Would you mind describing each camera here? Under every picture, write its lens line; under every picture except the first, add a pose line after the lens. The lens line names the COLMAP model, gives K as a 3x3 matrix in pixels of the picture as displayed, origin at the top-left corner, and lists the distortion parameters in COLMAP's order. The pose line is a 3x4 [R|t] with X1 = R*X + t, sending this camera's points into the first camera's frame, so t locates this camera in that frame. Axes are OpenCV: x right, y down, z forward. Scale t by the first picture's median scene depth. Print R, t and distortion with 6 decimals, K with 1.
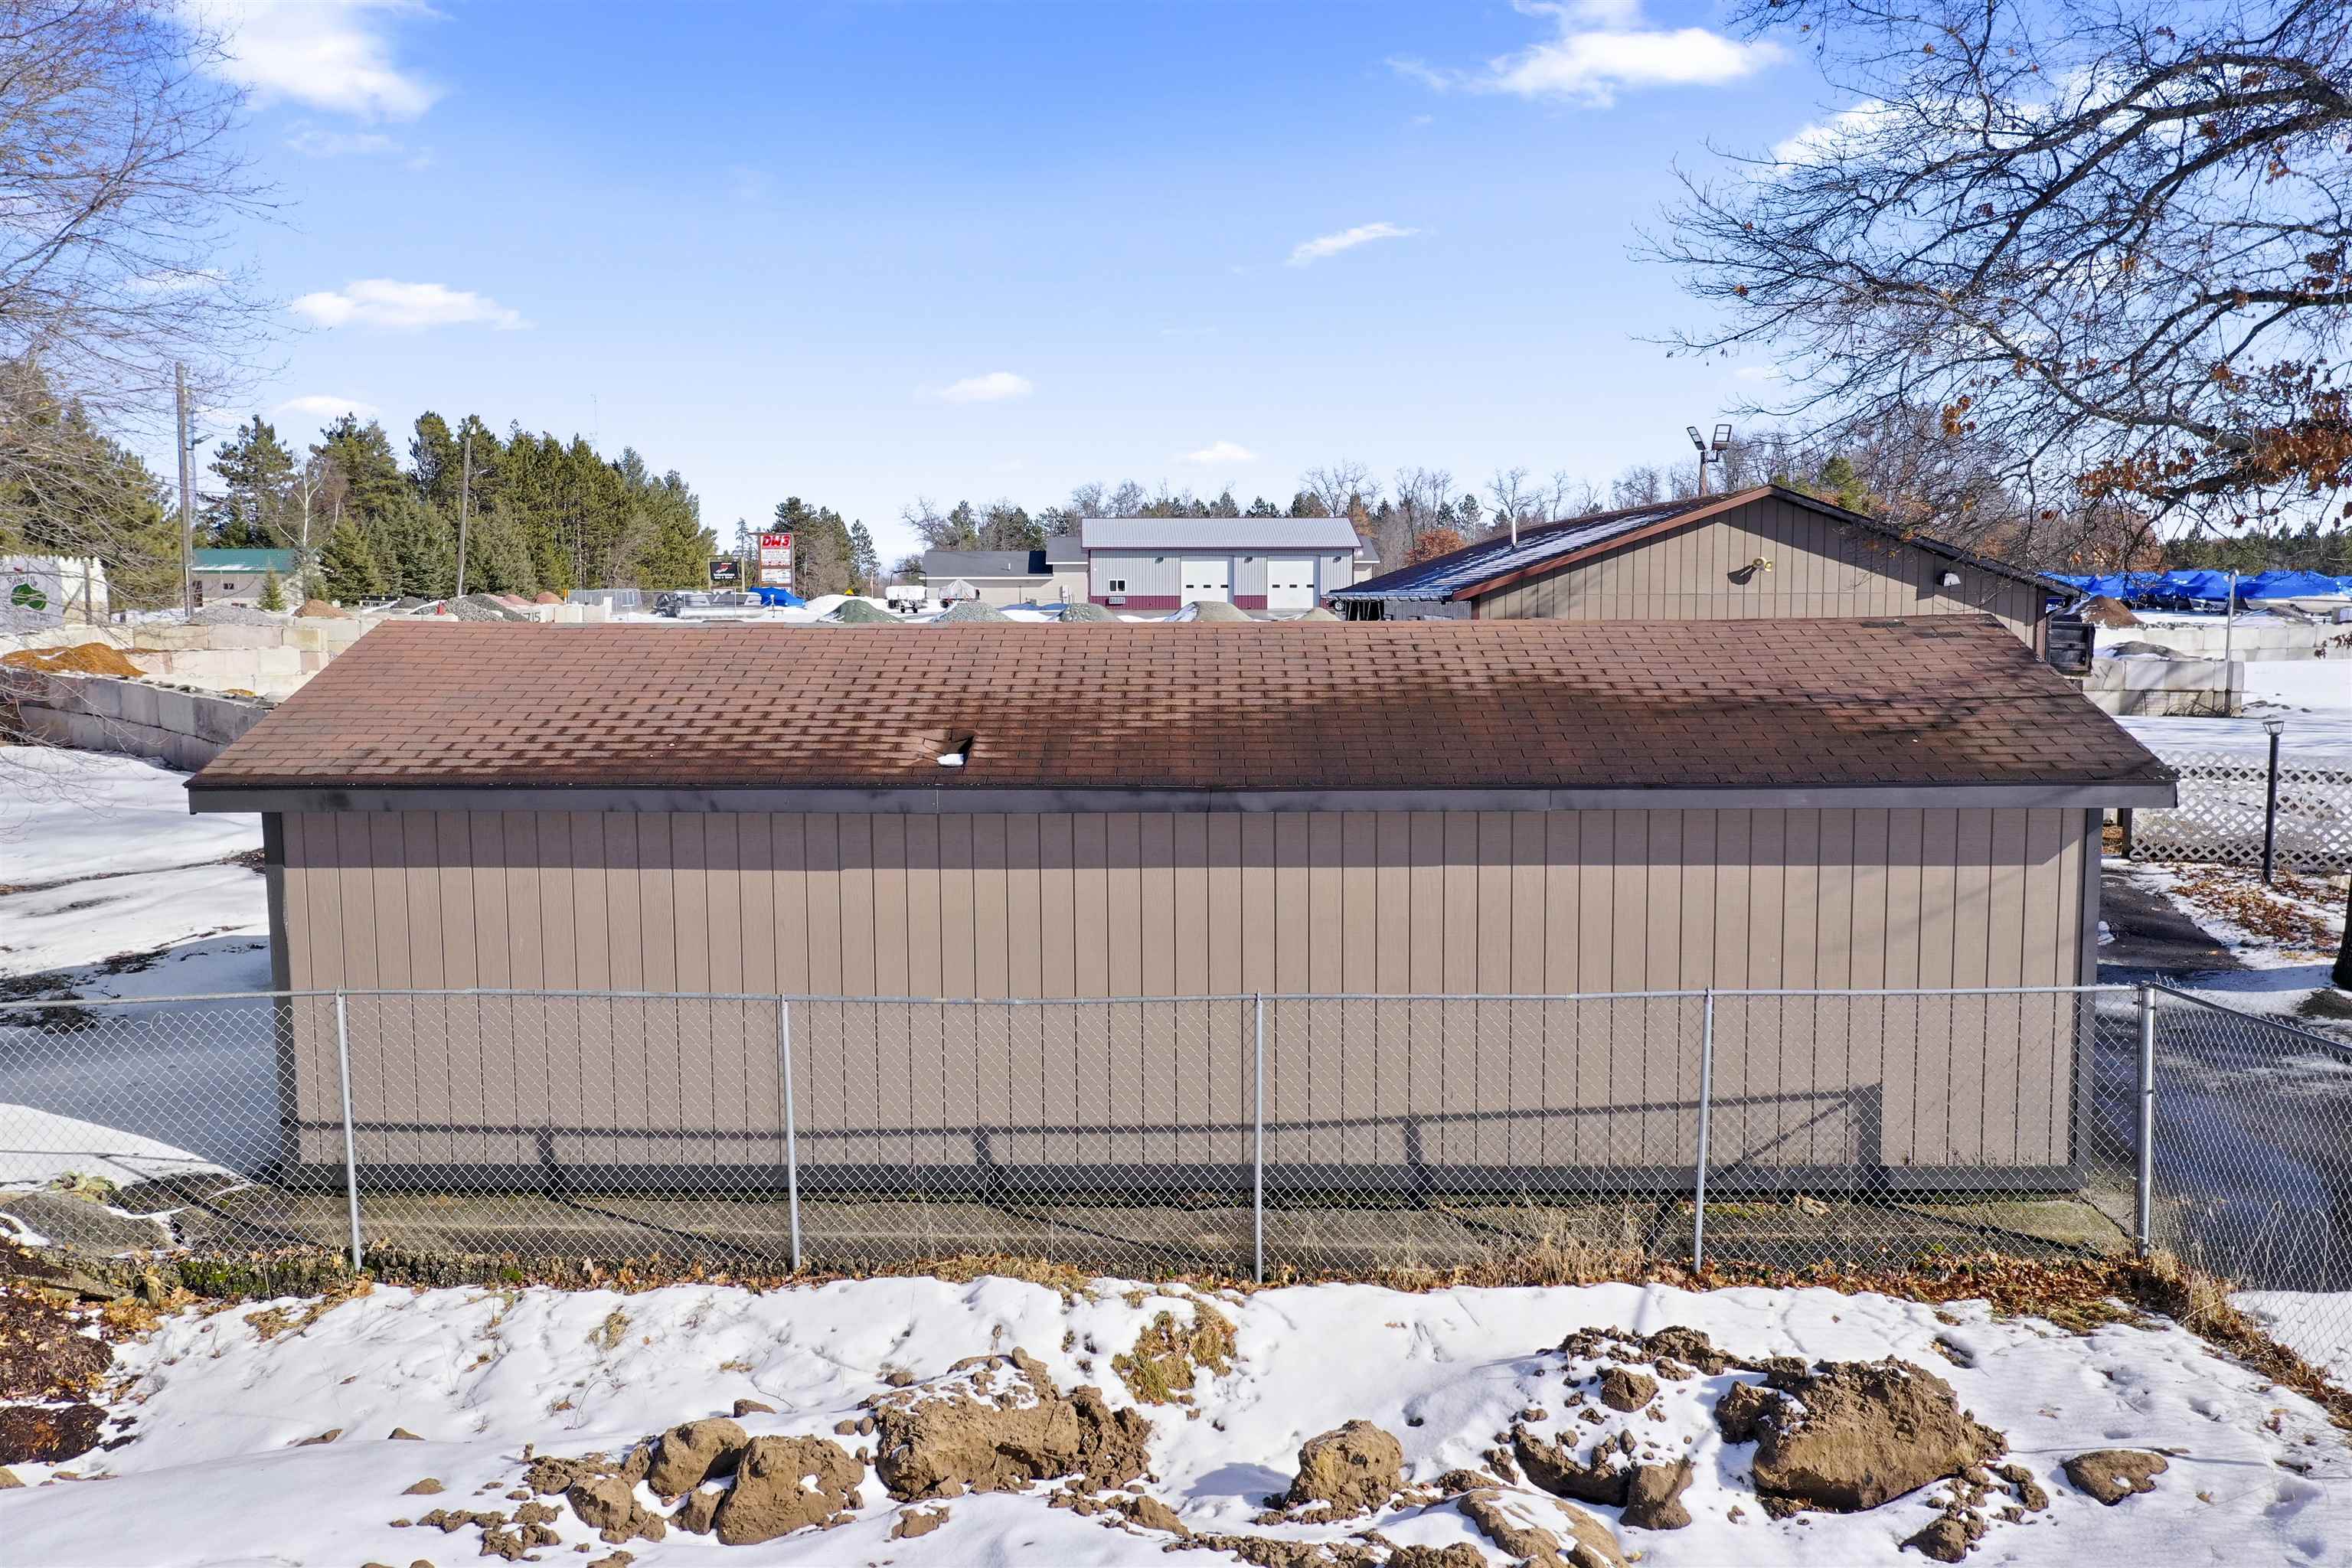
lens RADIAL K [[1870.8, 0, 1177.1], [0, 1870.8, 783.5], [0, 0, 1]] dist [0.016039, 0.007320]
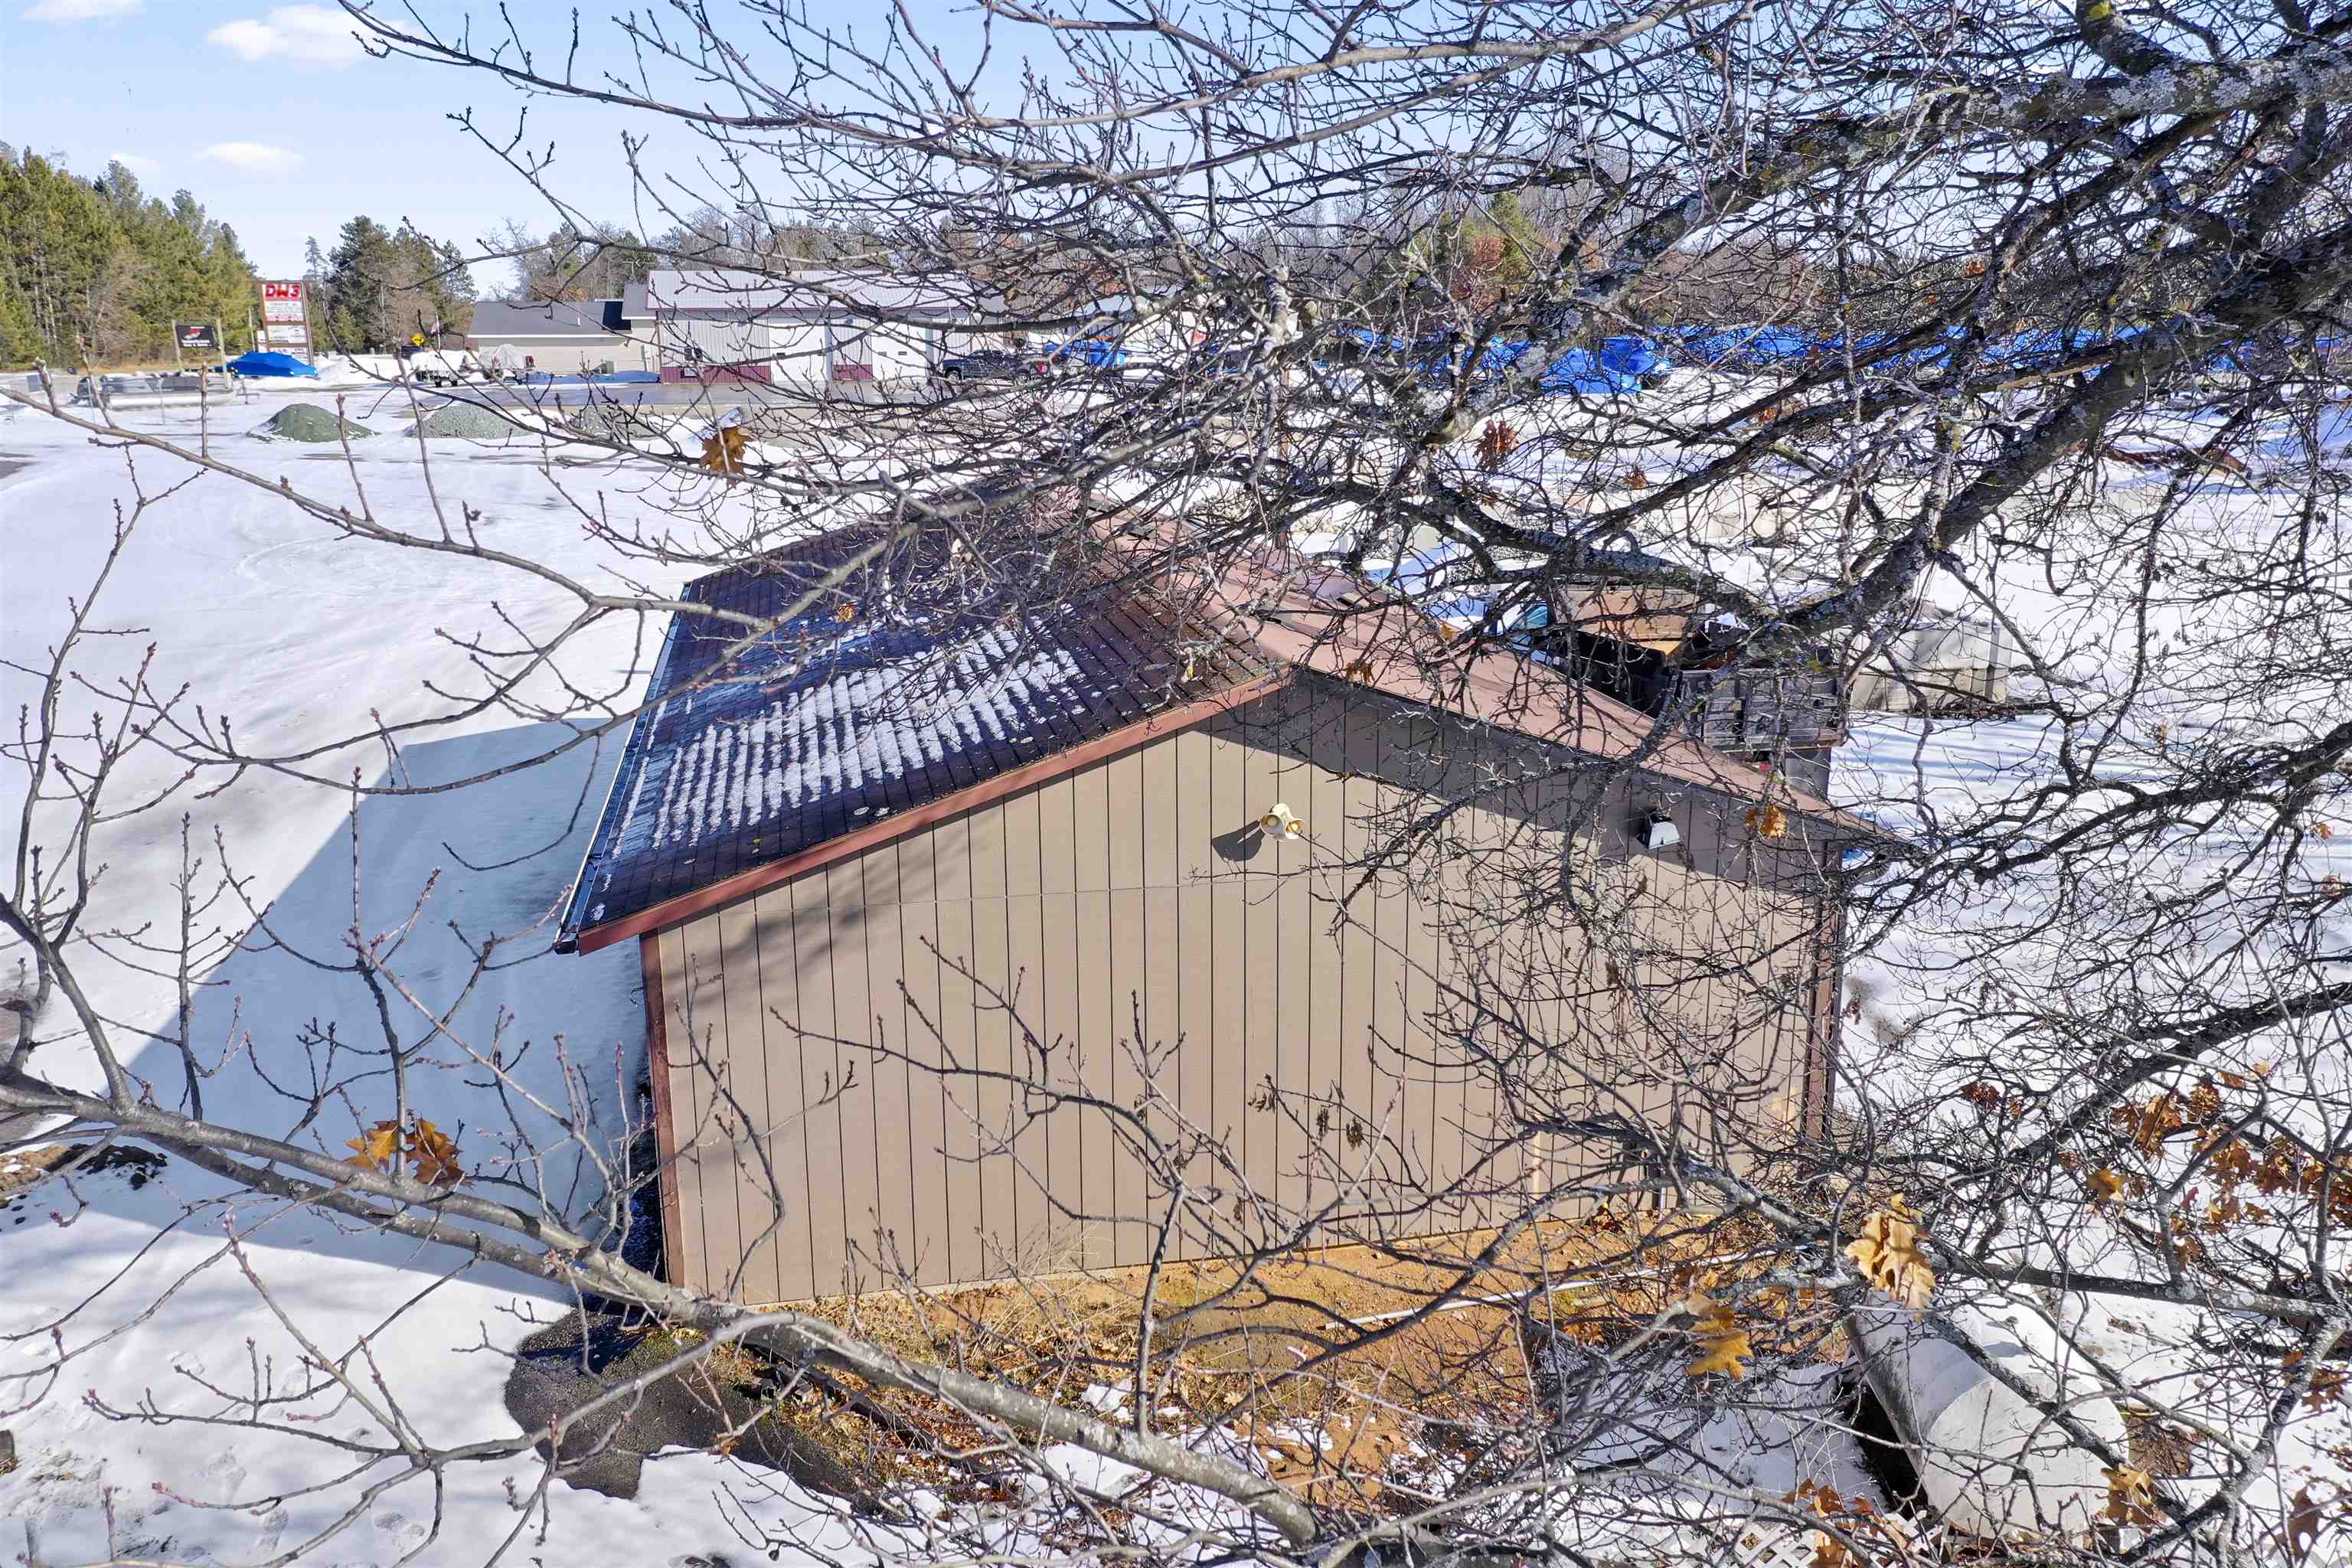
lens RADIAL K [[1870.4, 0, 1177.9], [0, 1870.4, 775.2], [0, 0, 1]] dist [0.015322, 0.011092]
pose [[0.985903, -0.042355, 0.161869, 0.449559], [0.018536, 0.989123, 0.145916, -0.413900], [-0.166288, -0.140859, 0.975965, 1.172468]]
